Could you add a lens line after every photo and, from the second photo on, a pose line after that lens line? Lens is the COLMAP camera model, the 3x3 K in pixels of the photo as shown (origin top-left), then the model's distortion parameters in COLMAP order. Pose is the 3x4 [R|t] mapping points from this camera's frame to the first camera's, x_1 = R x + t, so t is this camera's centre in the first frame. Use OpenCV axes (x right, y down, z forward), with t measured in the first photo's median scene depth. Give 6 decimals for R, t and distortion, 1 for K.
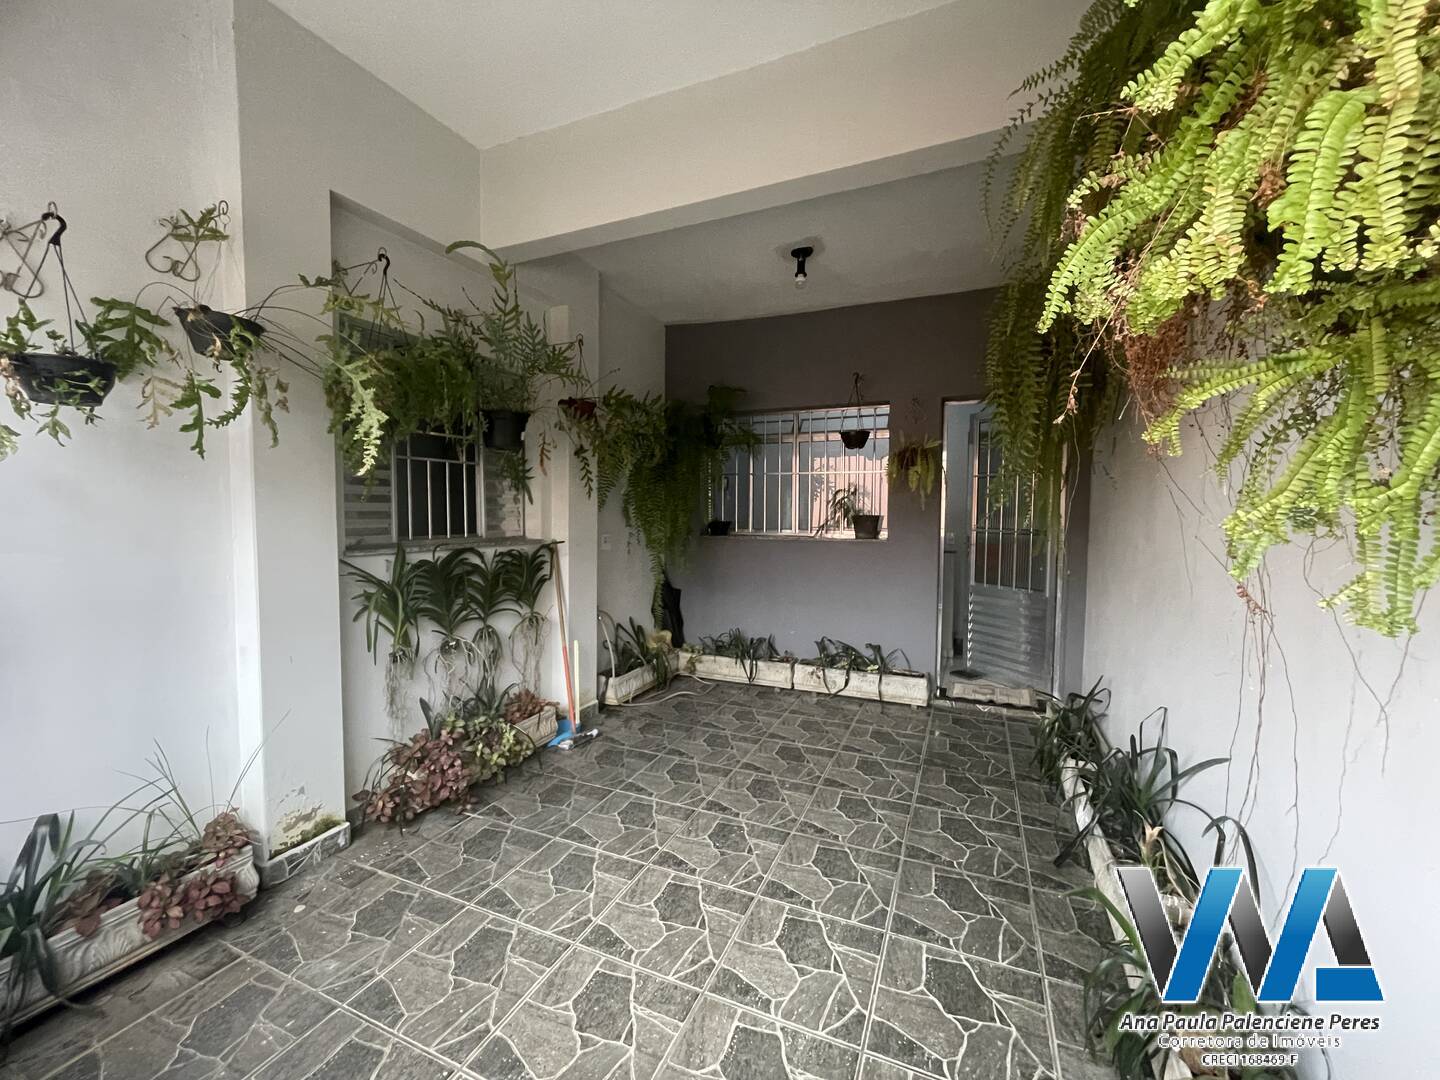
lens RADIAL K [[580.4, 0, 720.0], [0, 580.4, 540.0], [0, 0, 1]] dist [-0.003251, -0.000461]
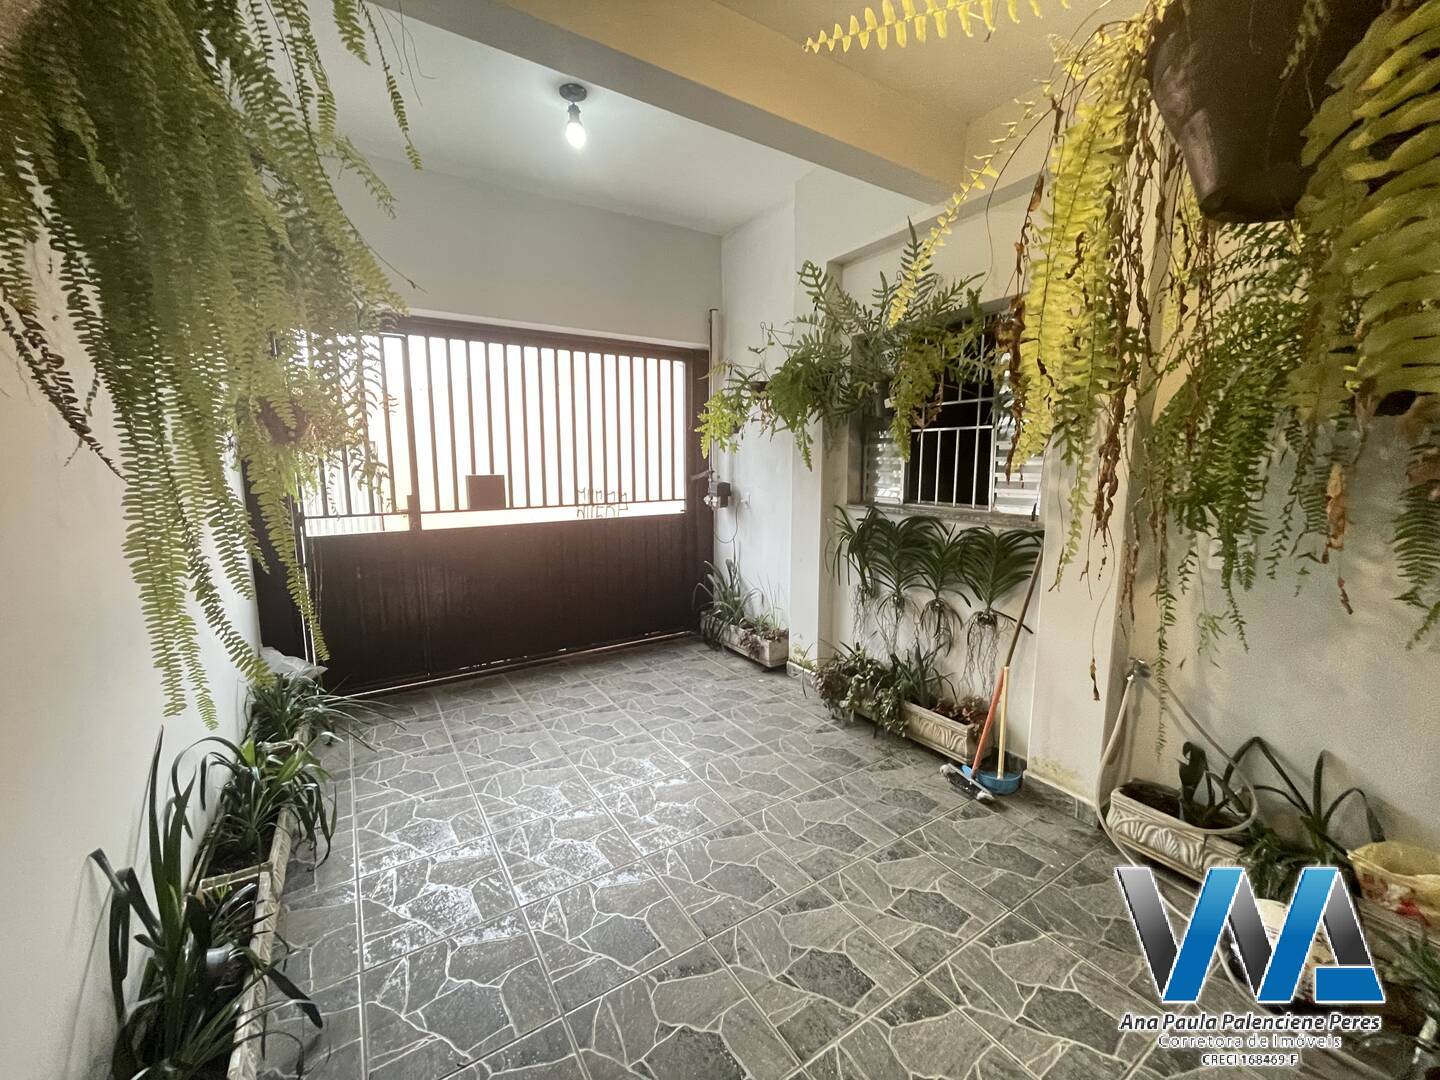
lens RADIAL K [[580.4, 0, 720.0], [0, 580.4, 540.0], [0, 0, 1]] dist [-0.003251, -0.000461]
pose [[-0.551051, 0.109879, -0.827206, 0.771963], [-0.050399, 0.985101, 0.164426, -0.118952], [0.832948, 0.132297, -0.537303, 1.590997]]
